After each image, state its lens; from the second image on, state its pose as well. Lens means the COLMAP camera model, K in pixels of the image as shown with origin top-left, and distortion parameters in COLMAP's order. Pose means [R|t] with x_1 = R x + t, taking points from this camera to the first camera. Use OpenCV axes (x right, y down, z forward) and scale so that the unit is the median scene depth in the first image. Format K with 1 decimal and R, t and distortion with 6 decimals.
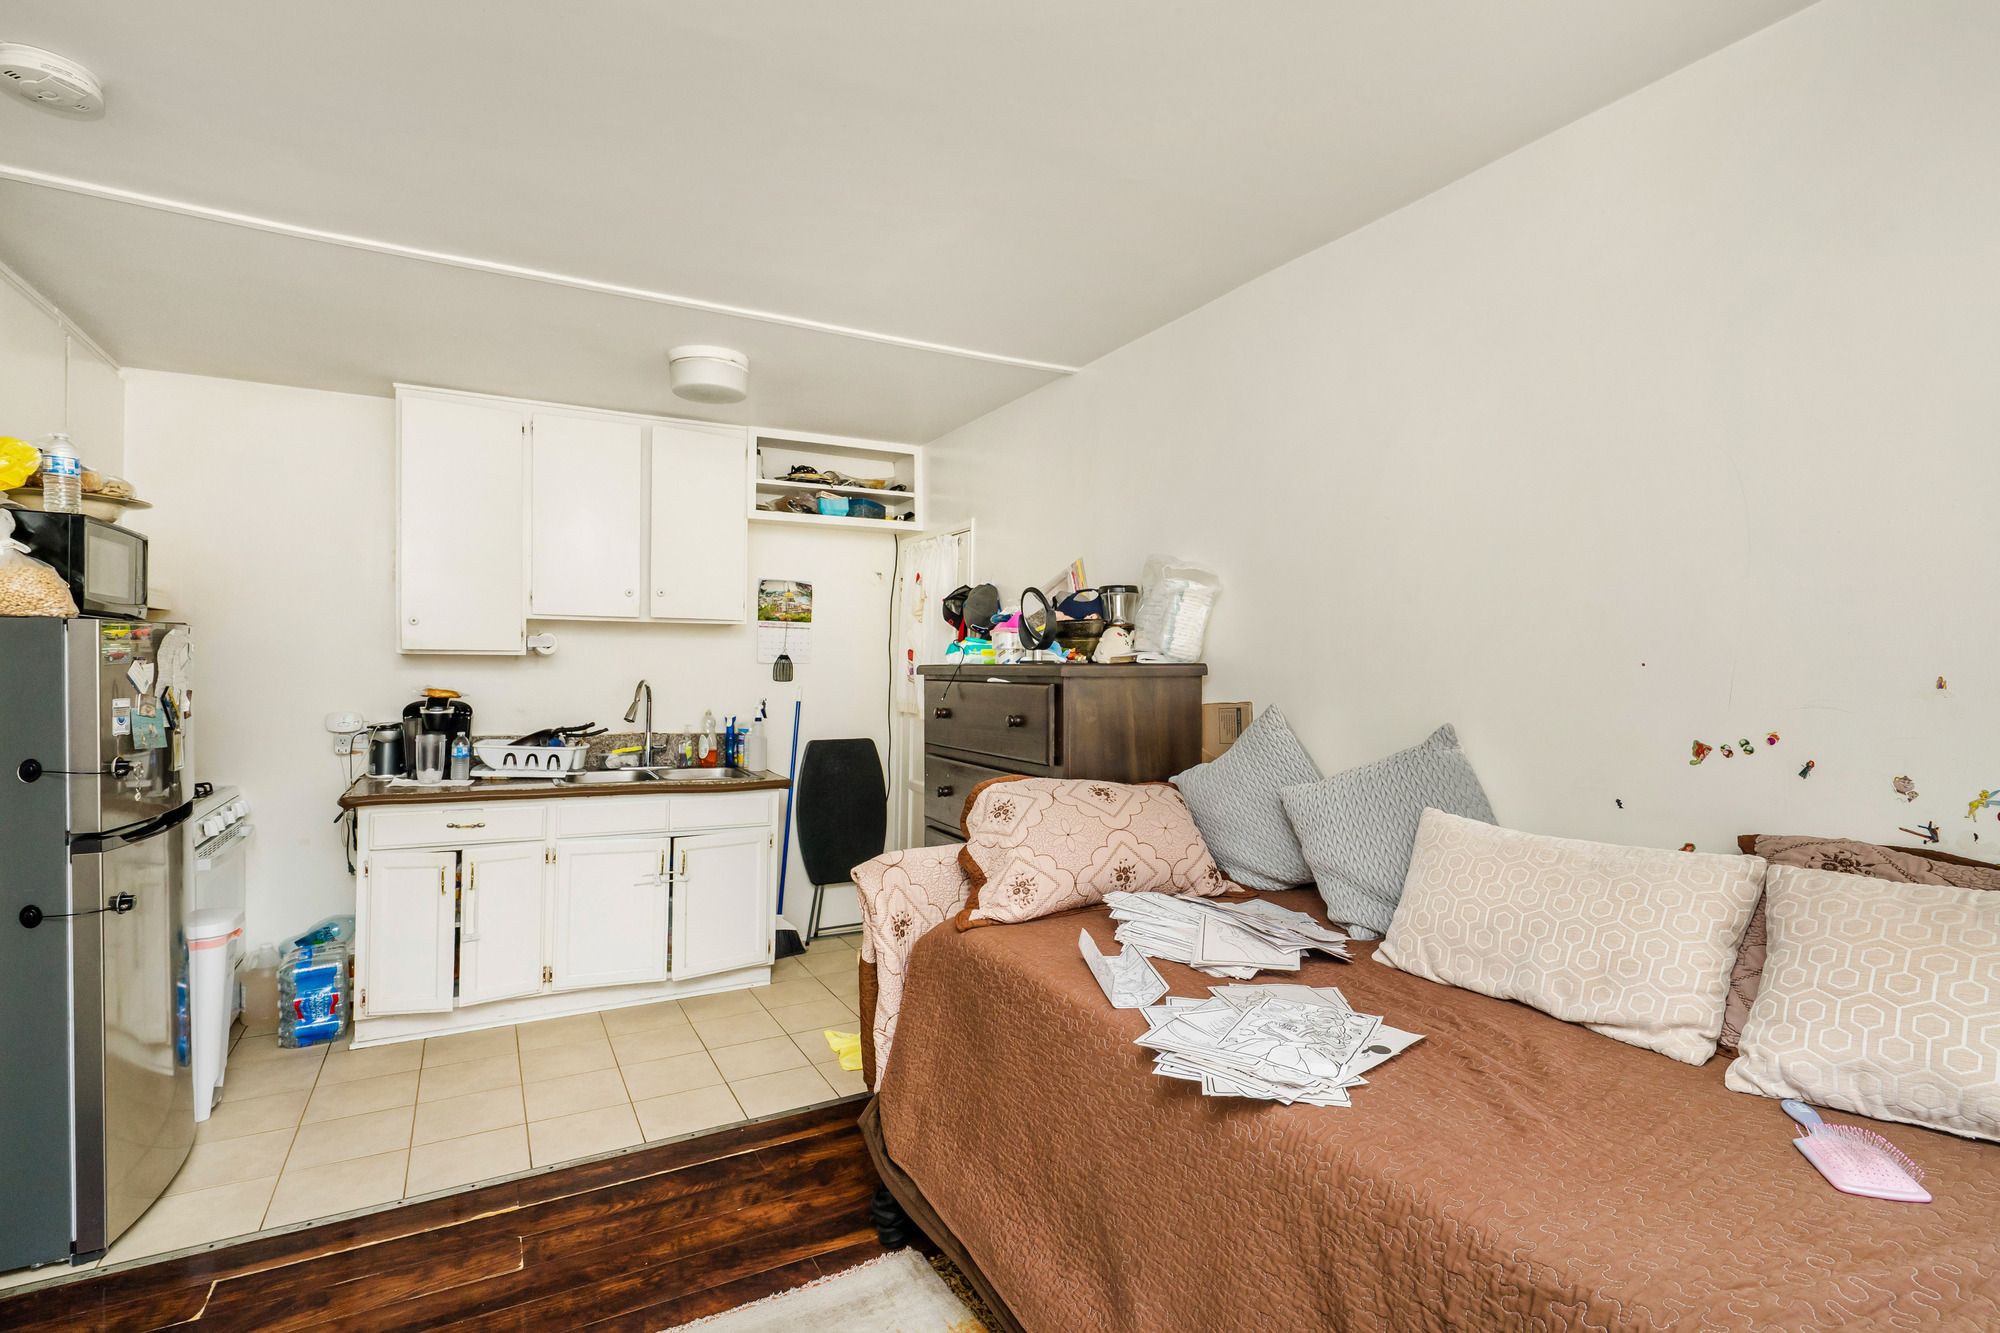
lens RADIAL K [[908.1, 0, 1001.2], [0, 908.1, 674.2], [0, 0, 1]] dist [-0.001413, 0.000648]
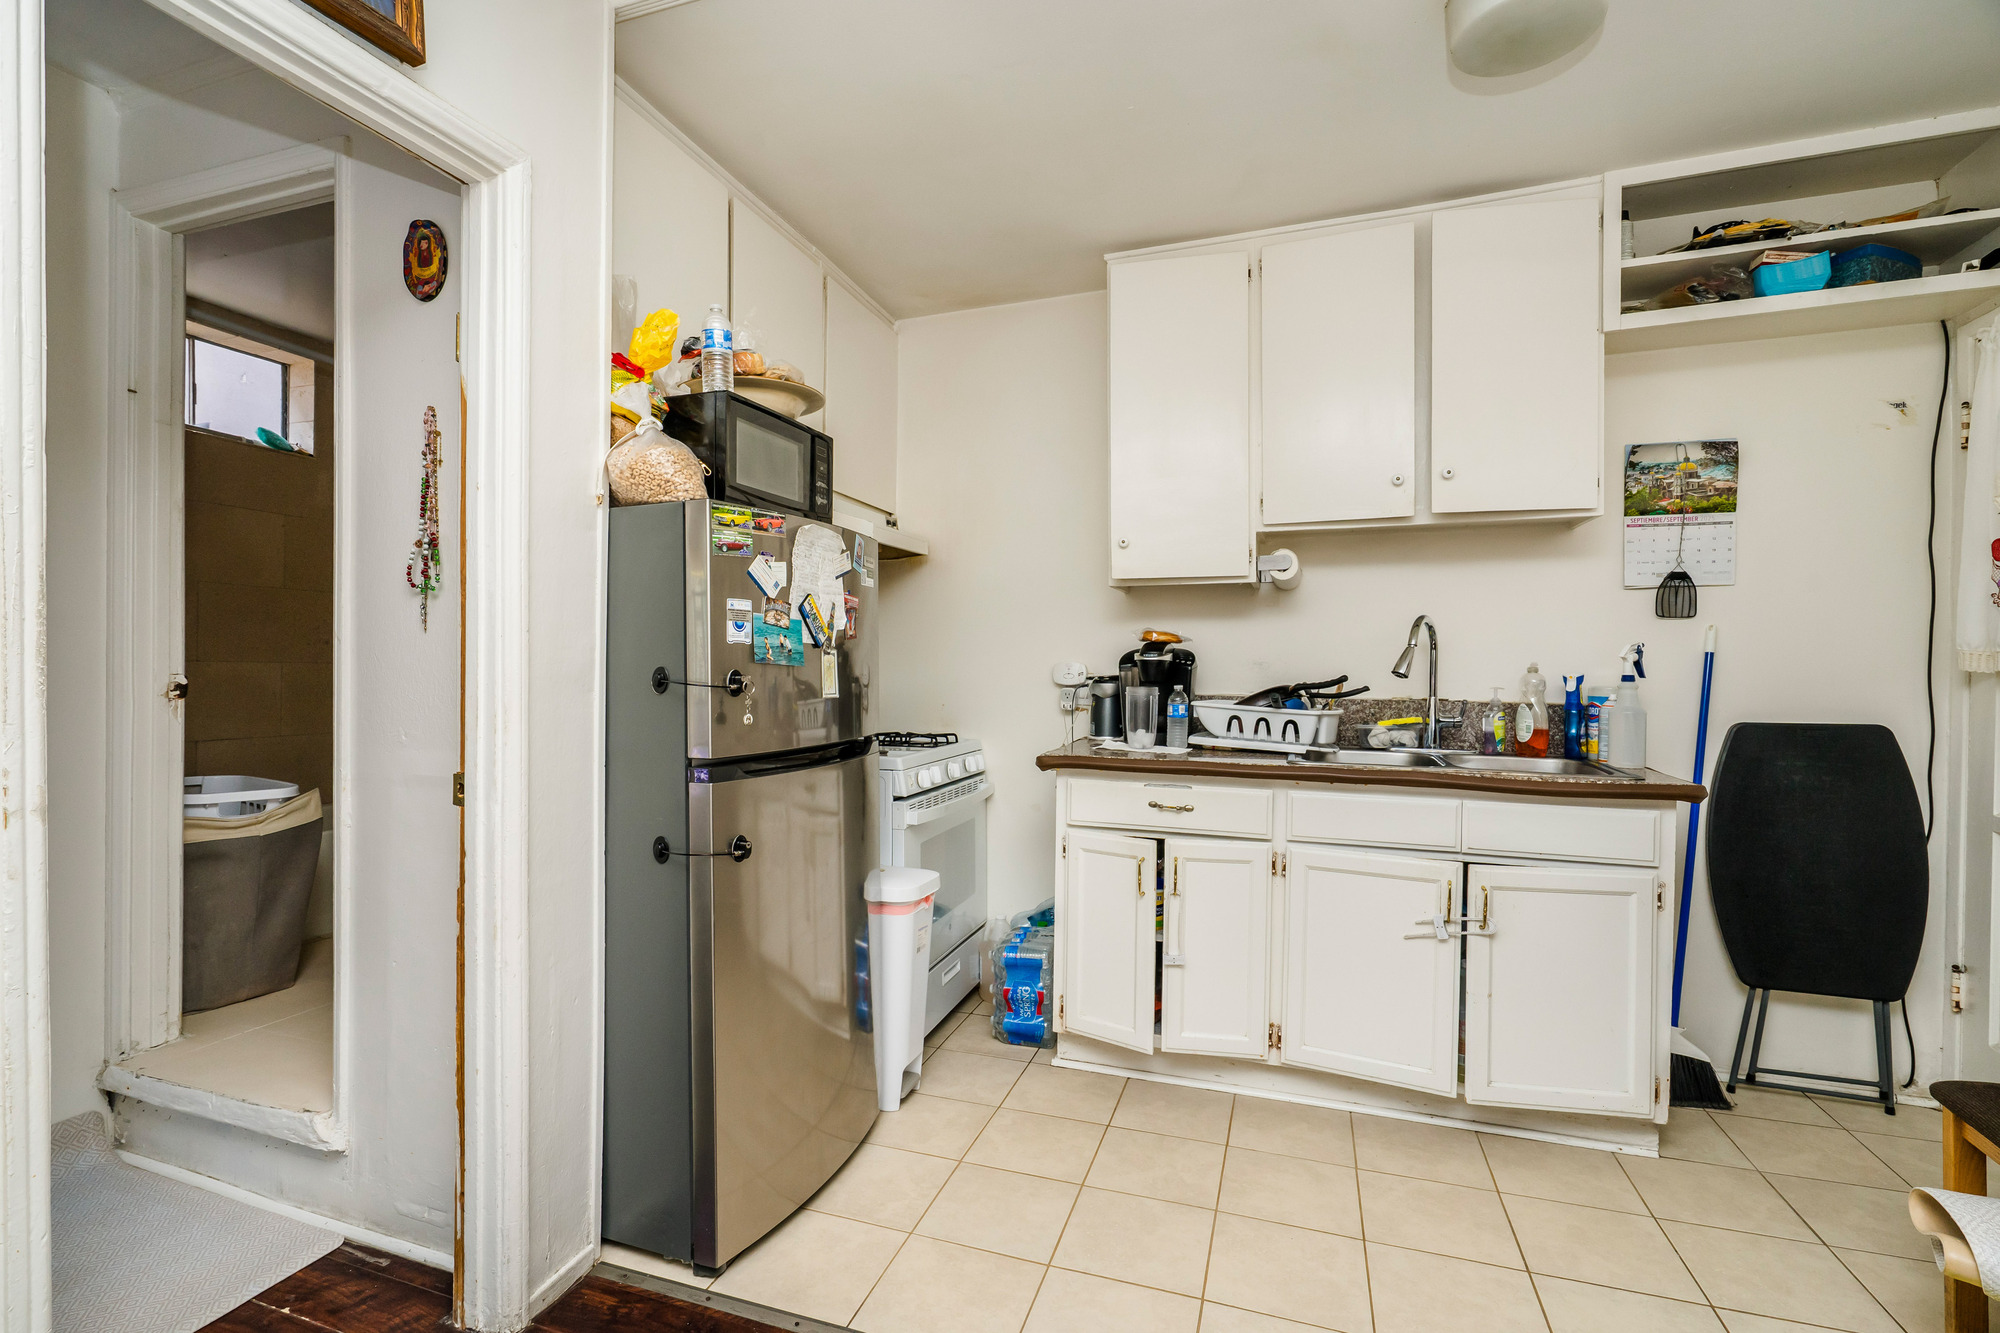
lens RADIAL K [[908.1, 0, 1001.2], [0, 908.1, 674.2], [0, 0, 1]] dist [-0.001413, 0.000648]
pose [[0.662594, -0.006131, -0.748954, -0.114223], [0.000227, 0.999968, -0.007986, 0.058864], [0.748979, 0.005121, 0.662574, 0.367136]]
